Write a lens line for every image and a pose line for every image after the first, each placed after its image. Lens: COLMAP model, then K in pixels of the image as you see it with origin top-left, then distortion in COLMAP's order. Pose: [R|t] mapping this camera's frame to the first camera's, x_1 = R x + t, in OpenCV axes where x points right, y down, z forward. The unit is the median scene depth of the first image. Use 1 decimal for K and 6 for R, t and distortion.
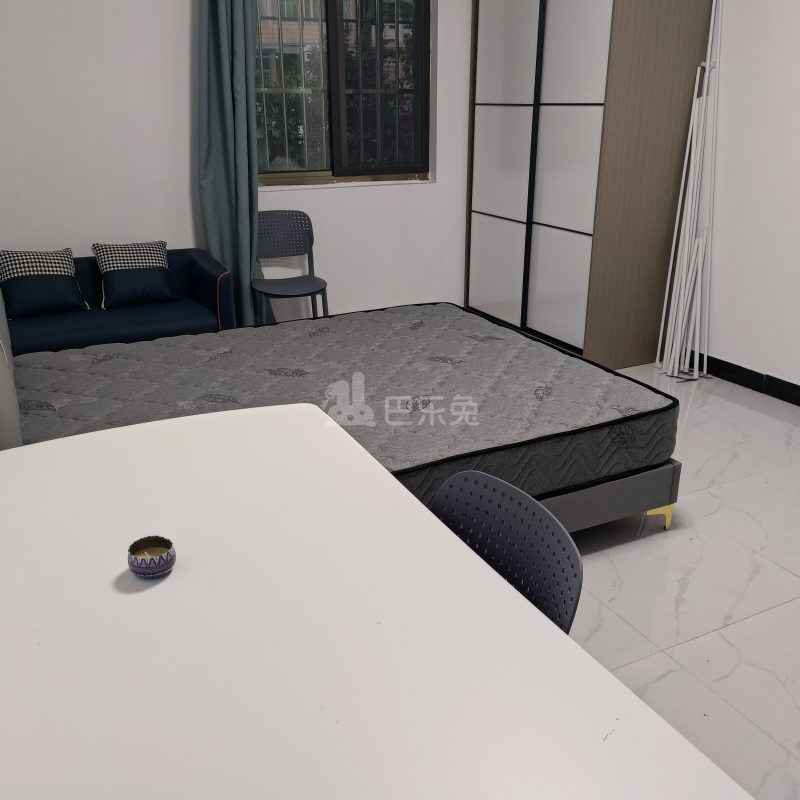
lens RADIAL K [[775.4, 0, 399.4], [0, 775.4, 400.5], [0, 0, 1]] dist [0.043281, 0.000000]
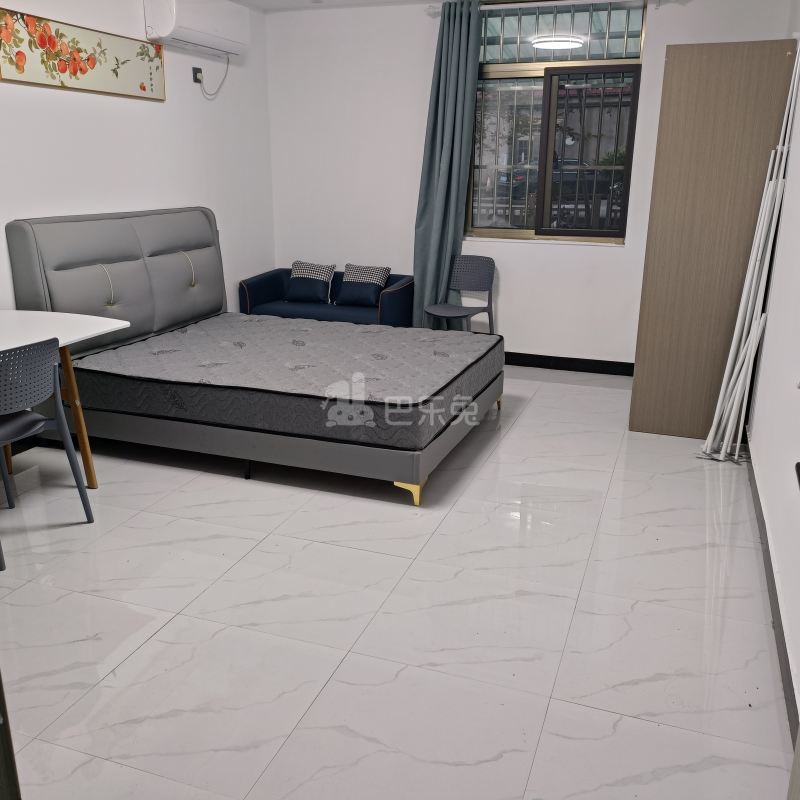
lens RADIAL K [[775.4, 0, 404.6], [0, 775.4, 399.8], [0, 0, 1]] dist [0.043281, 0.000000]
pose [[0.684116, 0.221081, -0.695060, 0.763937], [-0.270823, 0.961824, 0.039374, -0.031213], [0.677230, 0.161302, 0.717873, 0.018540]]
